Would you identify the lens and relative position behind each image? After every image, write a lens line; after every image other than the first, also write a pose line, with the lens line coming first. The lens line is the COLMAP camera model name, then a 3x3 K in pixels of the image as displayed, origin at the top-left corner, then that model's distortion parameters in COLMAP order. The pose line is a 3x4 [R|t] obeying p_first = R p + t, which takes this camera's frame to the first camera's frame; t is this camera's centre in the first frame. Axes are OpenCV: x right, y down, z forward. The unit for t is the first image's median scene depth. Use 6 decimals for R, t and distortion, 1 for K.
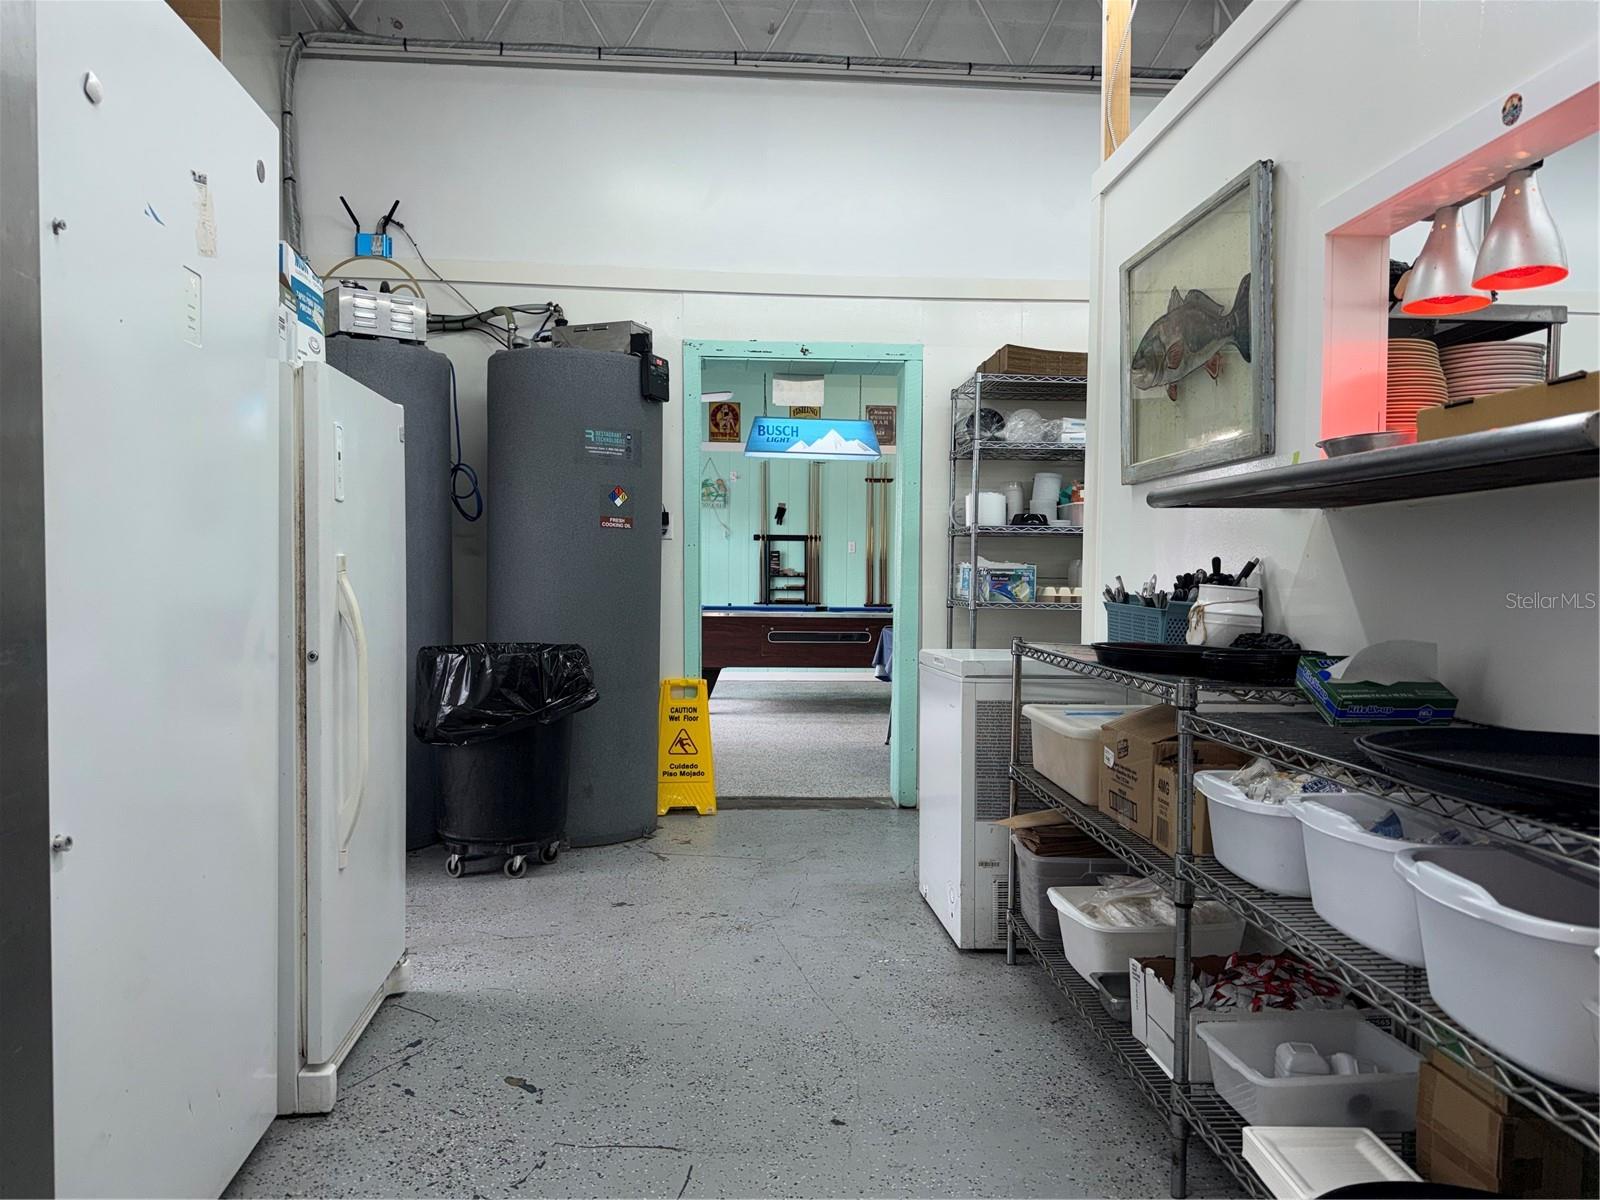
lens RADIAL K [[1117.9, 0, 798.1], [0, 1117.9, 598.7], [0, 0, 1]] dist [0.032697, -0.028527]
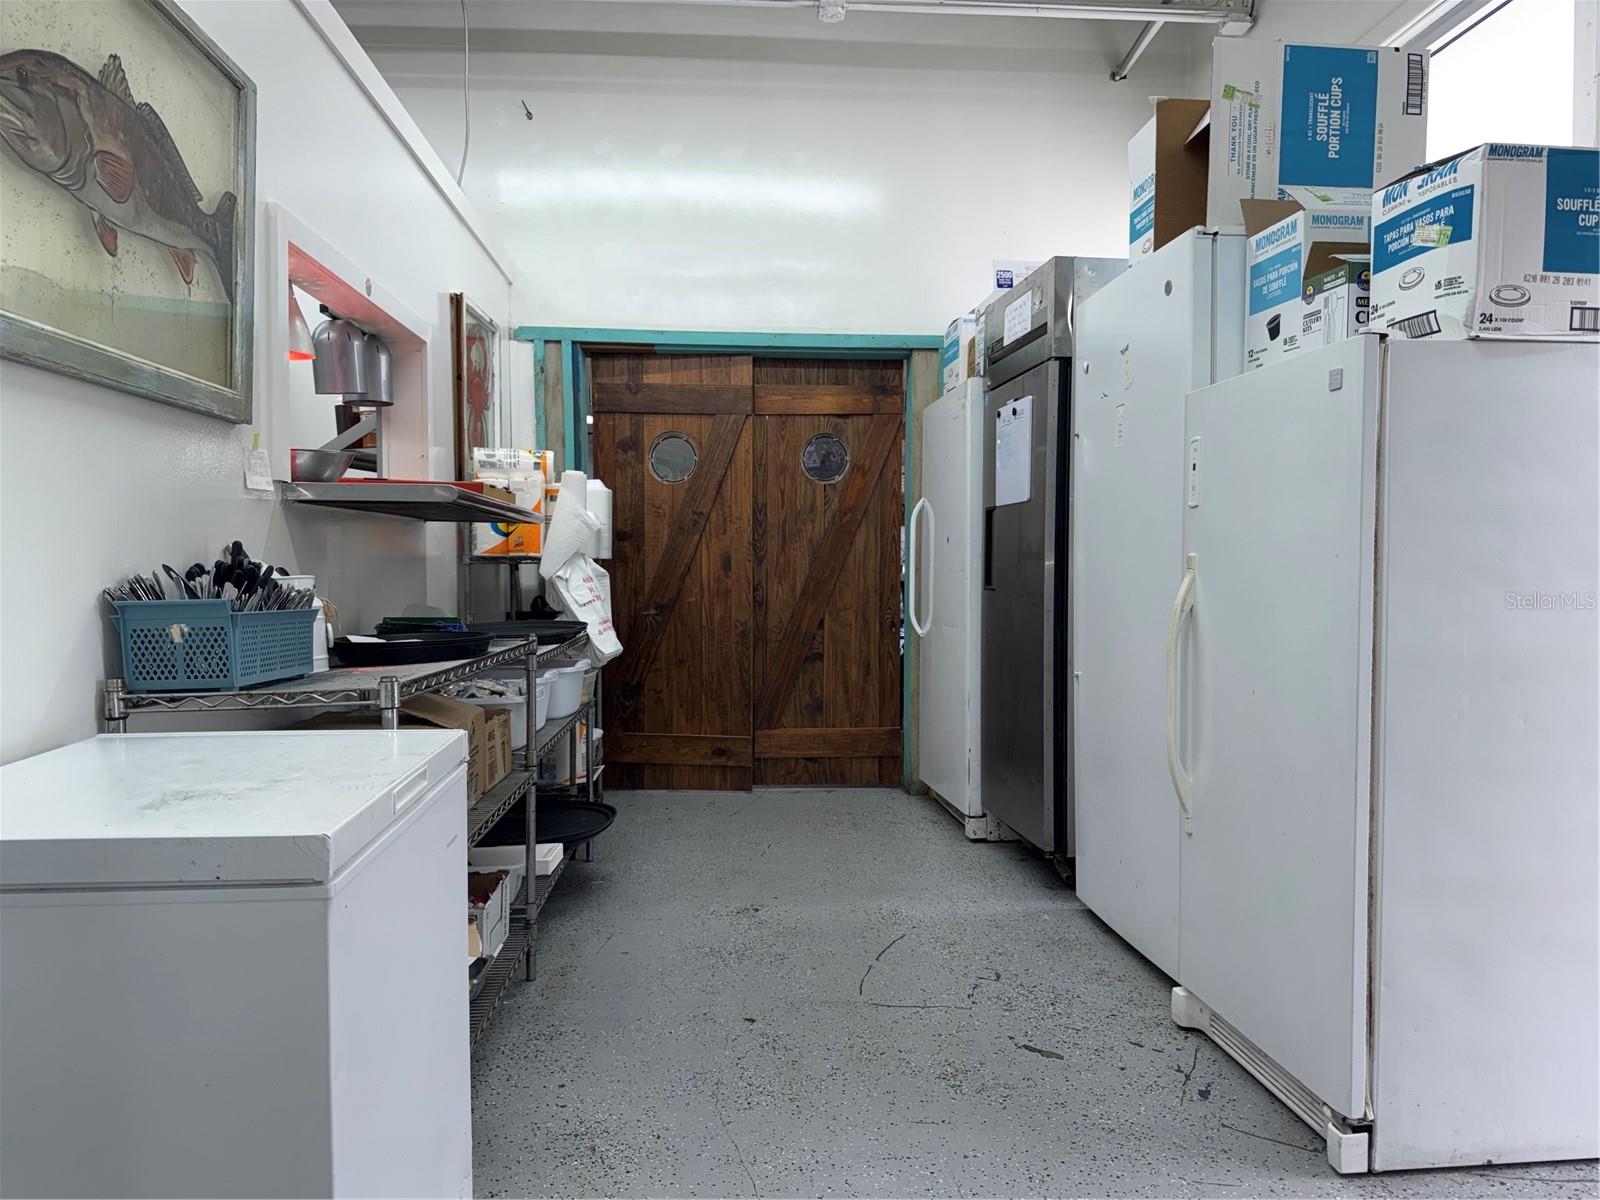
lens RADIAL K [[1117.9, 0, 802.4], [0, 1117.9, 602.6], [0, 0, 1]] dist [0.032697, -0.028527]
pose [[-0.999941, -0.010749, 0.001604, -0.017310], [-0.010637, 0.998230, 0.058516, -0.051407], [-0.002230, 0.058496, -0.998285, 2.074184]]
